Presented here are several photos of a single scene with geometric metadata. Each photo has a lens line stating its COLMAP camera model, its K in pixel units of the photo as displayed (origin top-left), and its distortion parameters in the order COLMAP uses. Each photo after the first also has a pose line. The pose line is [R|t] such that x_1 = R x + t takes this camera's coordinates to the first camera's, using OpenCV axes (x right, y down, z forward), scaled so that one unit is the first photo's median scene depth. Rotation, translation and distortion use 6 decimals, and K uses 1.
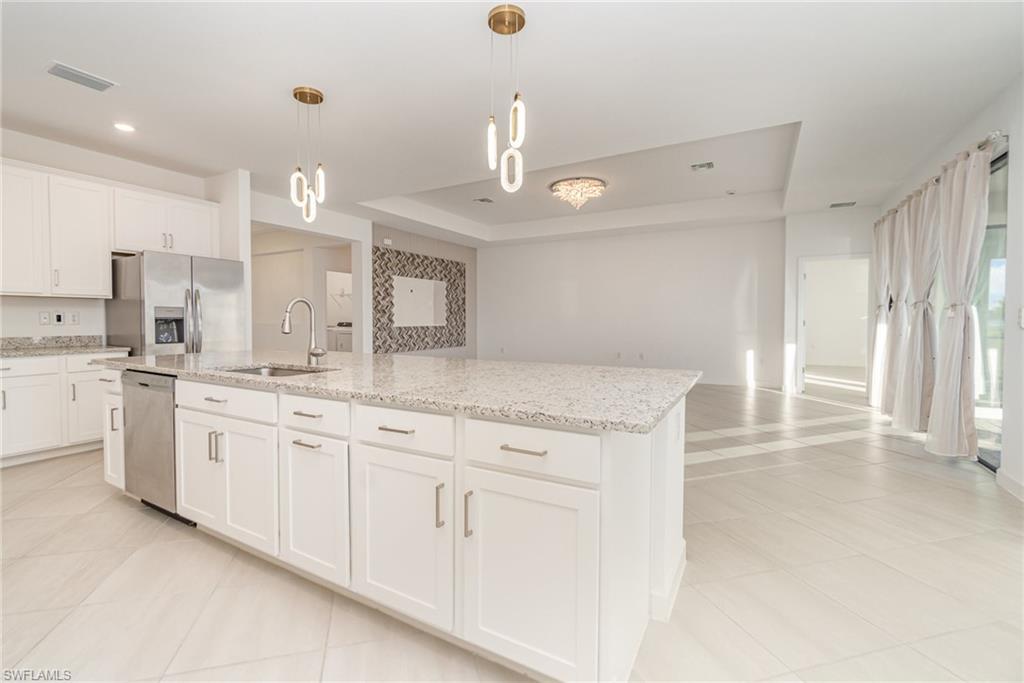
lens RADIAL K [[446.4, 0, 502.3], [0, 446.4, 333.6], [0, 0, 1]] dist [-0.012662, -0.000170]
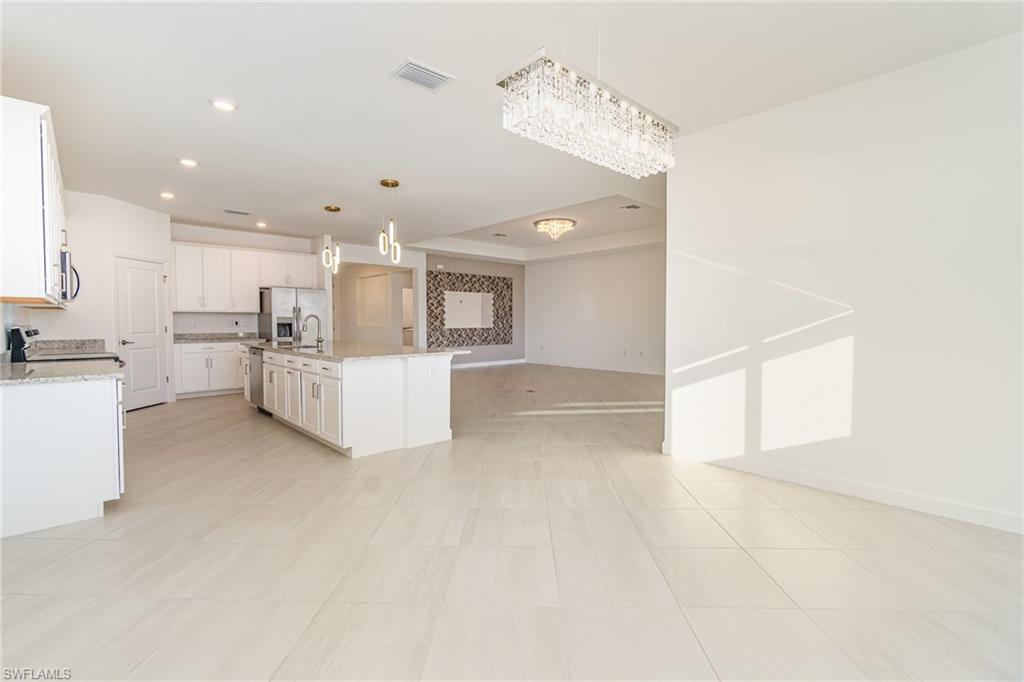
lens RADIAL K [[446.4, 0, 516.8], [0, 446.4, 340.9], [0, 0, 1]] dist [-0.012662, -0.000170]
pose [[0.960966, 0.010818, -0.276455, 0.355090], [-0.007381, 0.999882, 0.013470, 0.003141], [0.276568, -0.010904, 0.960933, -0.262450]]
